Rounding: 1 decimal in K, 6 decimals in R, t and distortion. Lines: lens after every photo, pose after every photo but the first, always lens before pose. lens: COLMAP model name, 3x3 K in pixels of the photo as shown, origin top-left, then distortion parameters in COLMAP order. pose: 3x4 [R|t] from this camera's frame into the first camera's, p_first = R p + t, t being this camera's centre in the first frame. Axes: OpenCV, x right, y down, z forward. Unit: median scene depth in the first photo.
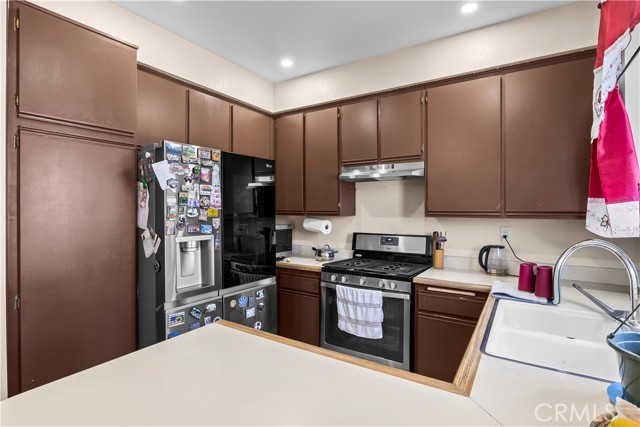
lens RADIAL K [[322.3, 0, 320.4], [0, 322.3, 210.3], [0, 0, 1]] dist [-0.017459, 0.000009]
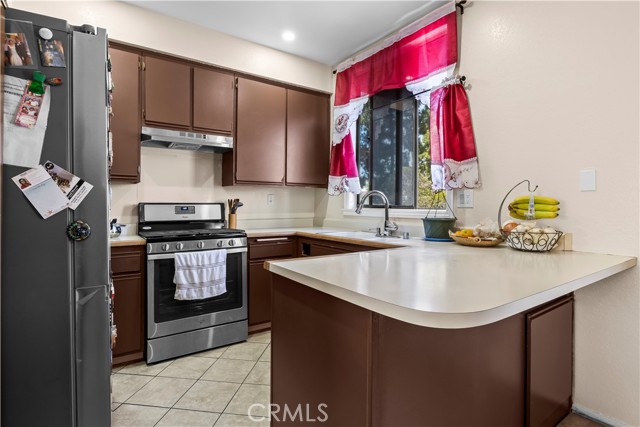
lens RADIAL K [[322.3, 0, 320.4], [0, 322.3, 207.3], [0, 0, 1]] dist [-0.017459, 0.000009]
pose [[0.383252, -0.009146, 0.923598, -0.669309], [0.001164, 0.999955, 0.009419, 0.095359], [-0.923643, -0.002535, 0.383245, 0.270463]]
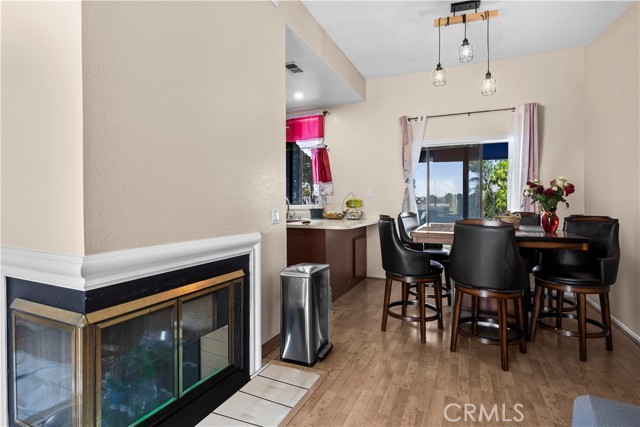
lens RADIAL K [[322.3, 0, 320.4], [0, 322.3, 211.5], [0, 0, 1]] dist [-0.017459, 0.000009]
pose [[-0.135623, -0.022453, 0.990506, -1.745482], [0.006153, 0.999705, 0.023504, 0.106333], [-0.990741, 0.009282, -0.135445, 0.575441]]
